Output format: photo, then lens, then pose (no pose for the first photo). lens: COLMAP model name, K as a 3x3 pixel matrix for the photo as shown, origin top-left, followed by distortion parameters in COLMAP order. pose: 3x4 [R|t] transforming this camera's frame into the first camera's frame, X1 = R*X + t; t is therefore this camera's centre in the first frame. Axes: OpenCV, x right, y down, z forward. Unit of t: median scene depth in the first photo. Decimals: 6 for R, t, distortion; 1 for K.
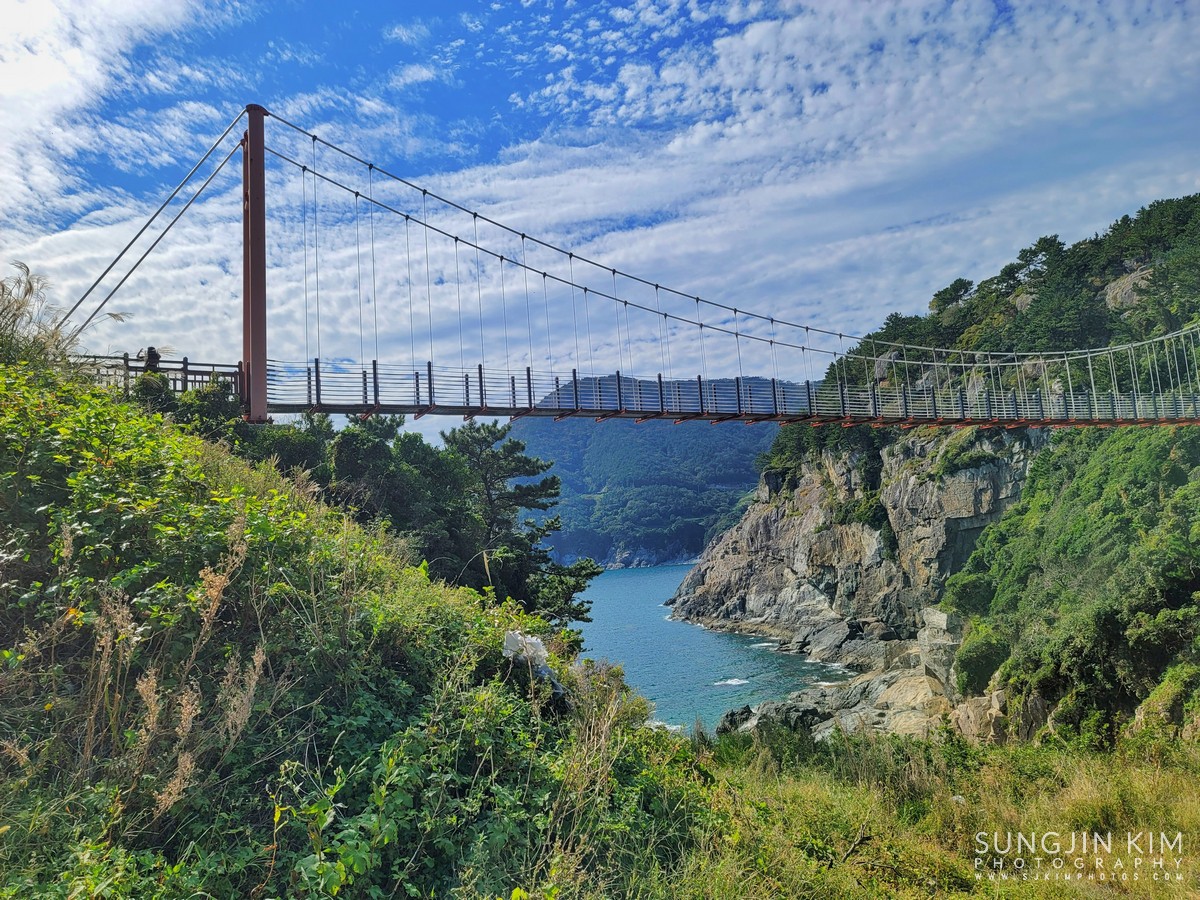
lens RADIAL K [[891.2, 0, 594.0], [0, 891.2, 449.3], [0, 0, 1]] dist [0.068529, -0.026493]
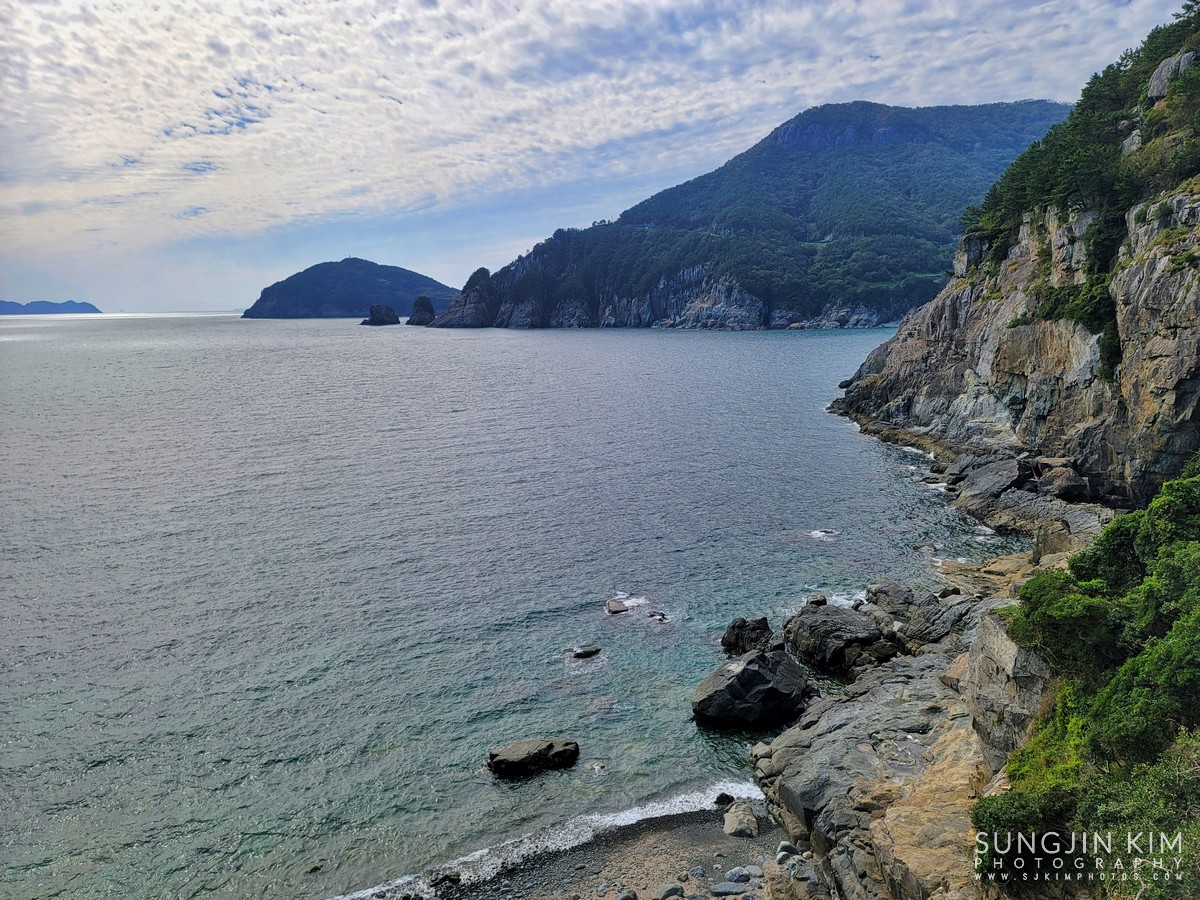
lens RADIAL K [[891.2, 0, 590.7], [0, 891.2, 445.2], [0, 0, 1]] dist [0.068529, -0.026493]
pose [[0.965376, 0.092046, -0.244084, 0.161890], [-0.020893, 0.959955, 0.279374, -0.018307], [0.260025, -0.264602, 0.928640, 0.313077]]
